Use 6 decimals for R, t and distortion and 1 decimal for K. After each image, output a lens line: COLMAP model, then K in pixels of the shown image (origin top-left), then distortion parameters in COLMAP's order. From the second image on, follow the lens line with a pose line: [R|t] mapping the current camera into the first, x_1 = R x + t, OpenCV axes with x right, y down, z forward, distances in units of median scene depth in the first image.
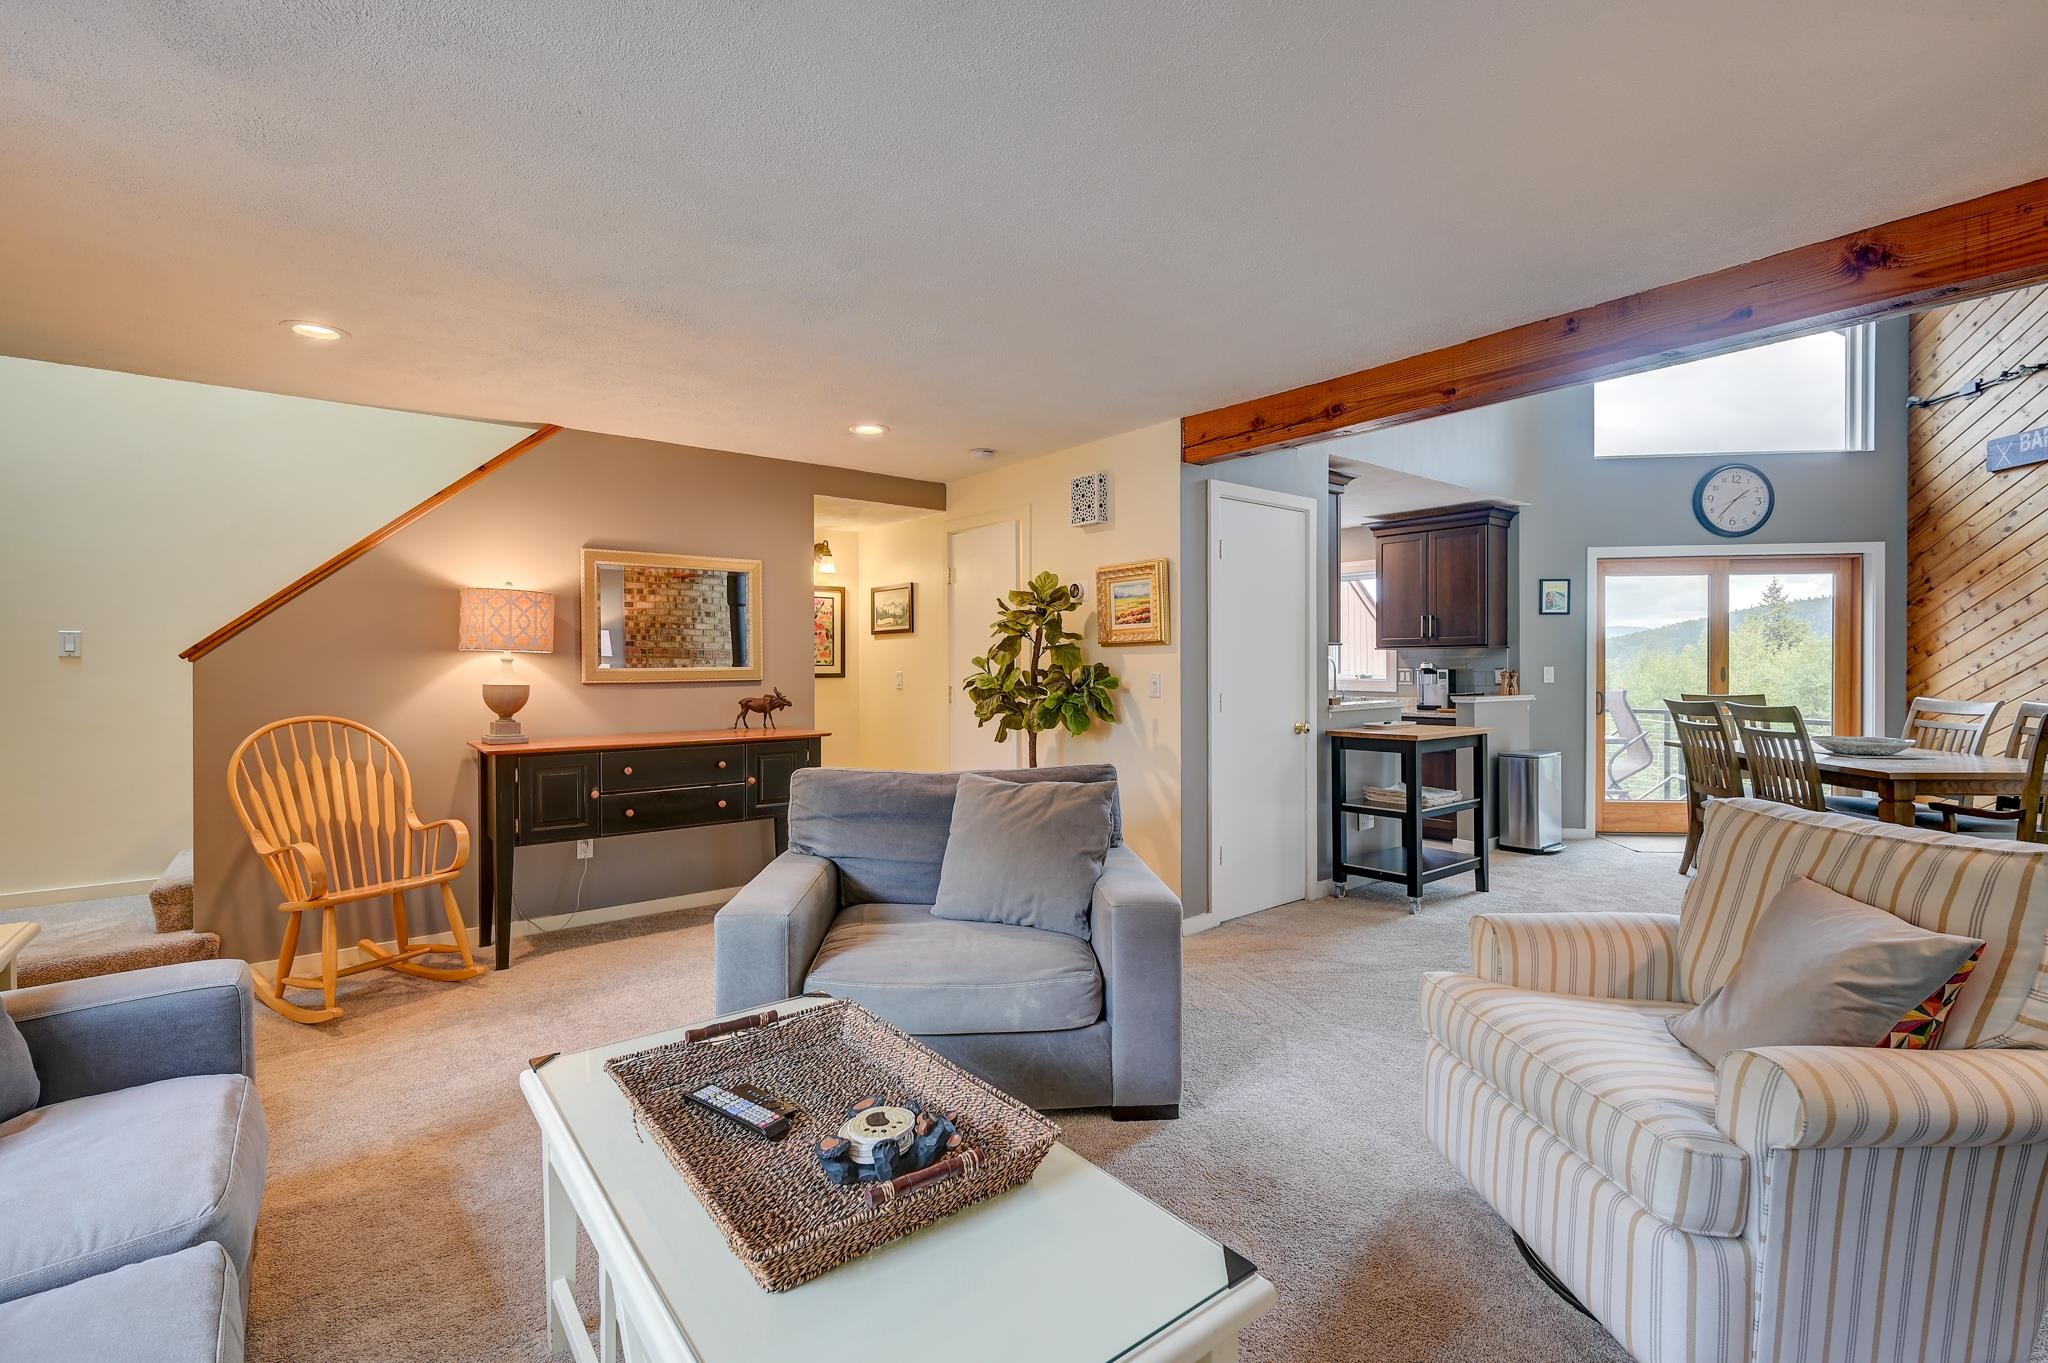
lens RADIAL K [[927.8, 0, 1036.9], [0, 927.8, 673.0], [0, 0, 1]] dist [0.003641, 0.000556]
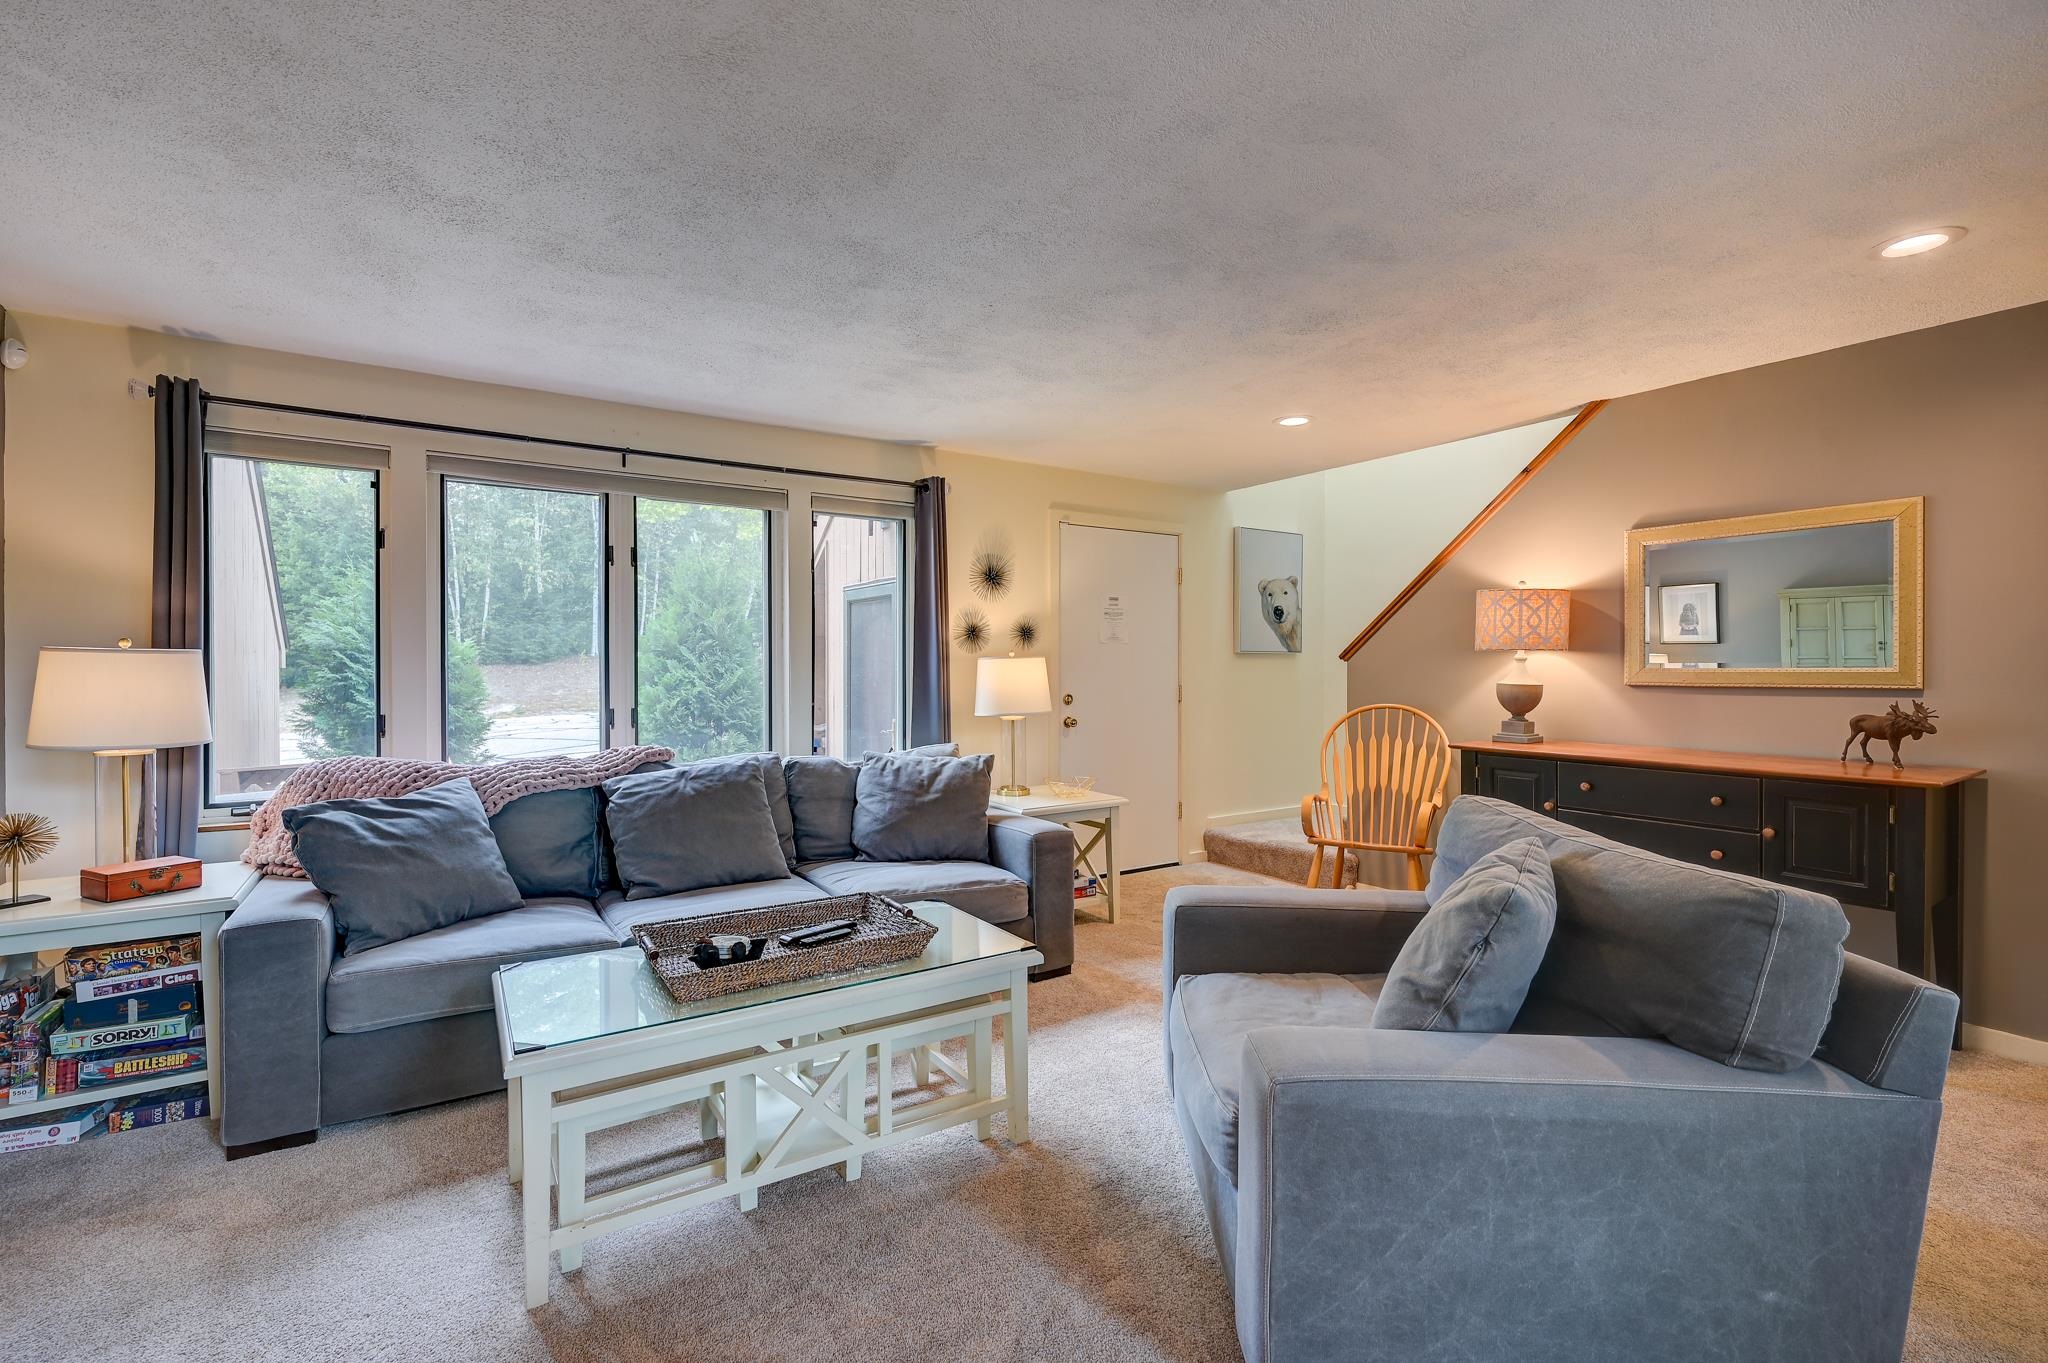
lens RADIAL K [[927.8, 0, 1025.5], [0, 927.8, 676.6], [0, 0, 1]] dist [0.003641, 0.000556]
pose [[-0.117468, 0.017717, -0.992919, 0.480094], [-0.007536, 0.999796, 0.018732, -0.009739], [0.993048, 0.009683, -0.117311, 0.583396]]
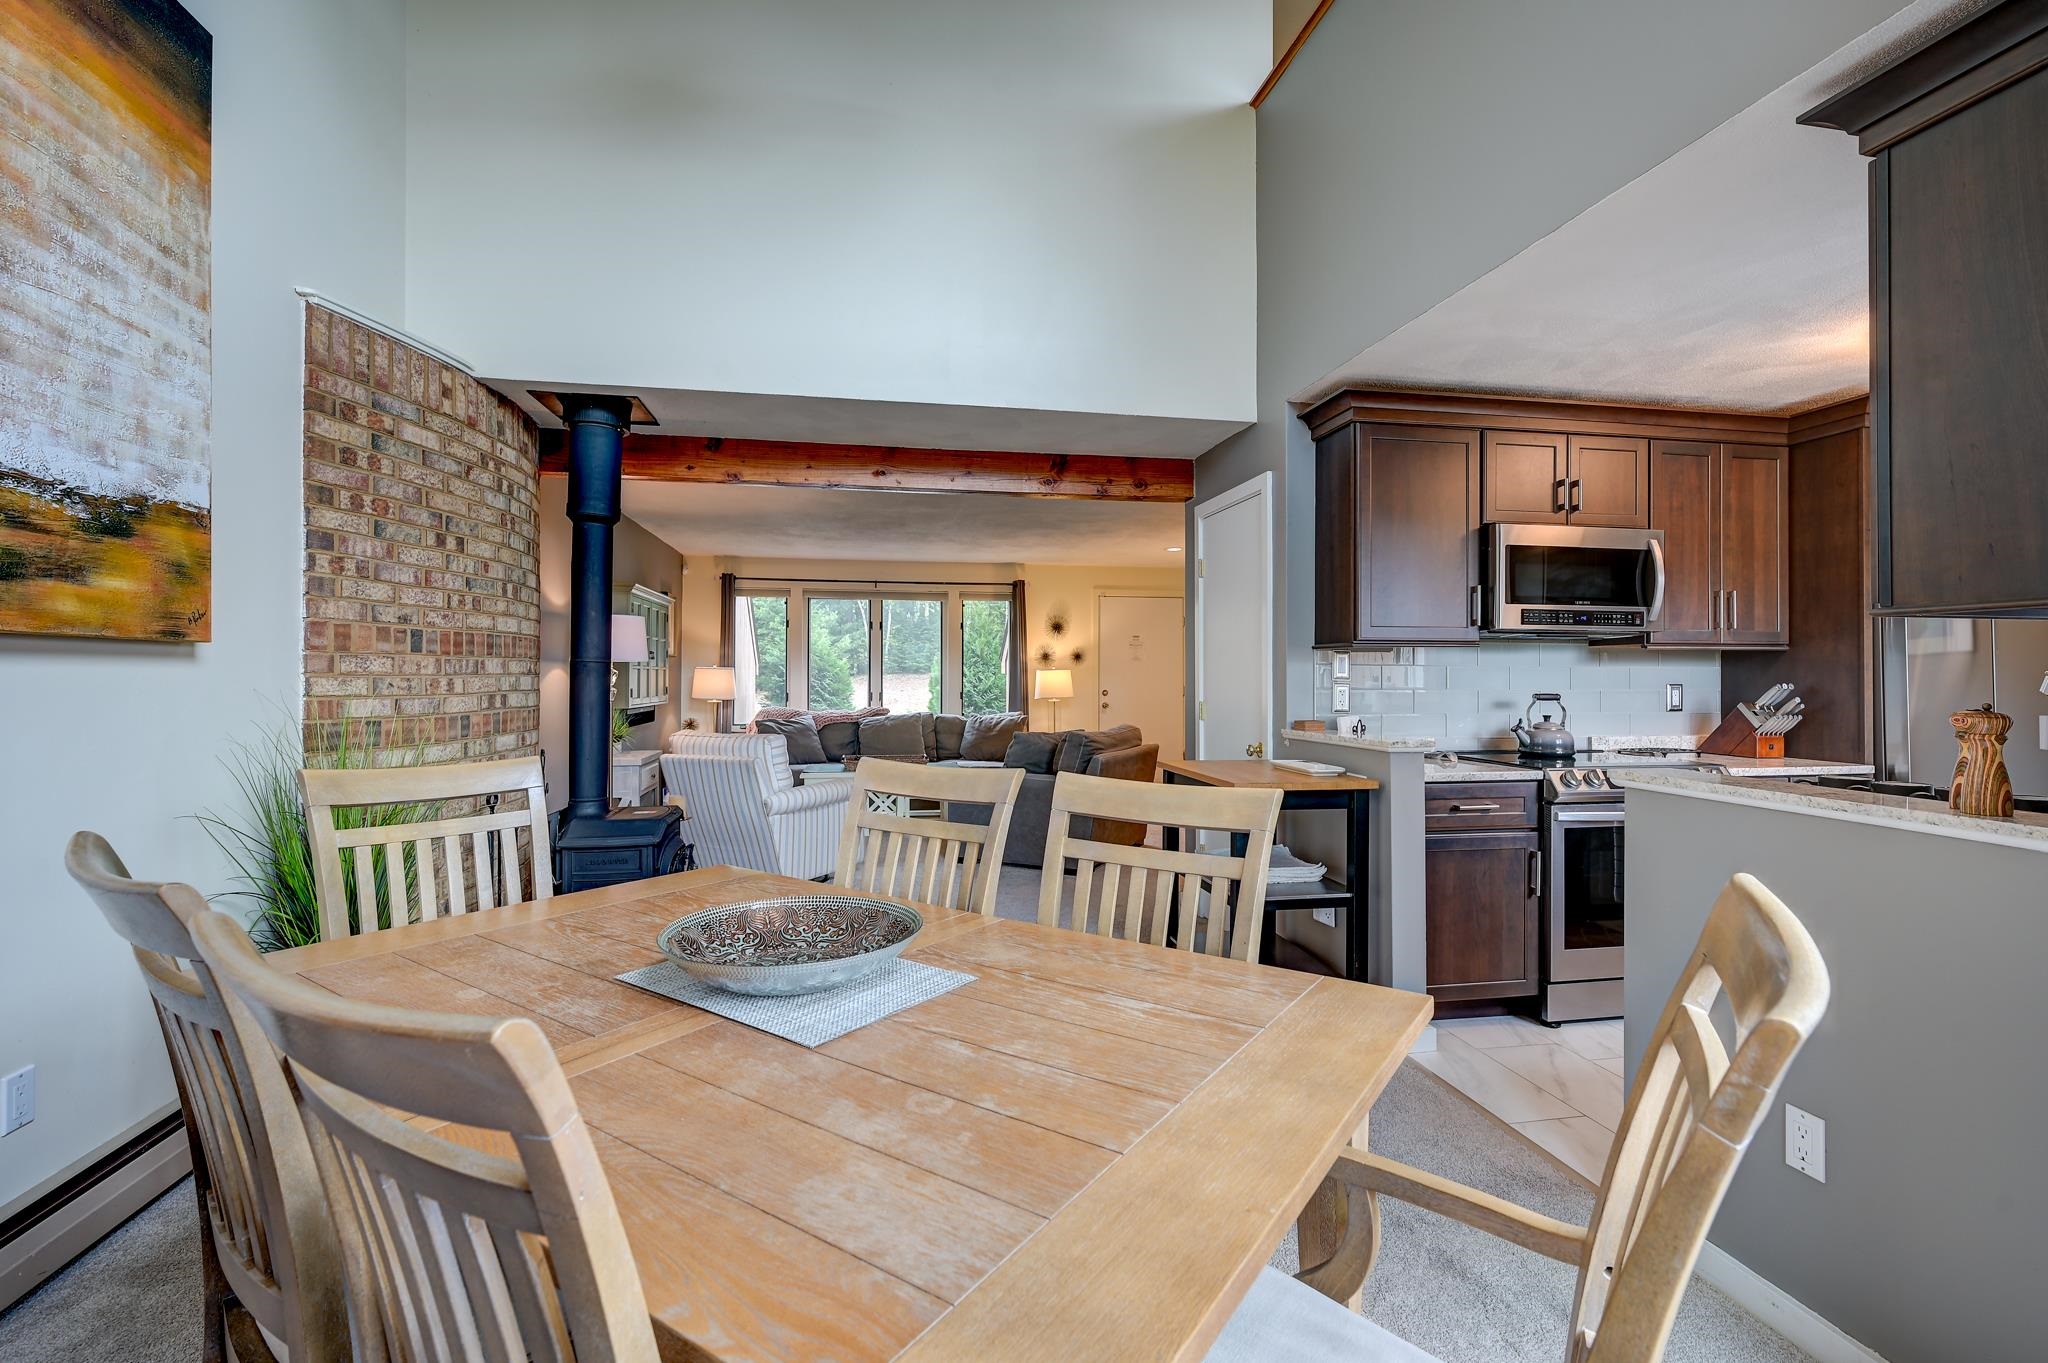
lens RADIAL K [[927.8, 0, 1027.7], [0, 927.8, 668.5], [0, 0, 1]] dist [0.003641, 0.000556]
pose [[-0.487181, -0.001955, -0.873299, 1.345414], [-0.006634, 0.999977, 0.001462, -0.017788], [0.873276, 0.006506, -0.487182, 1.466580]]
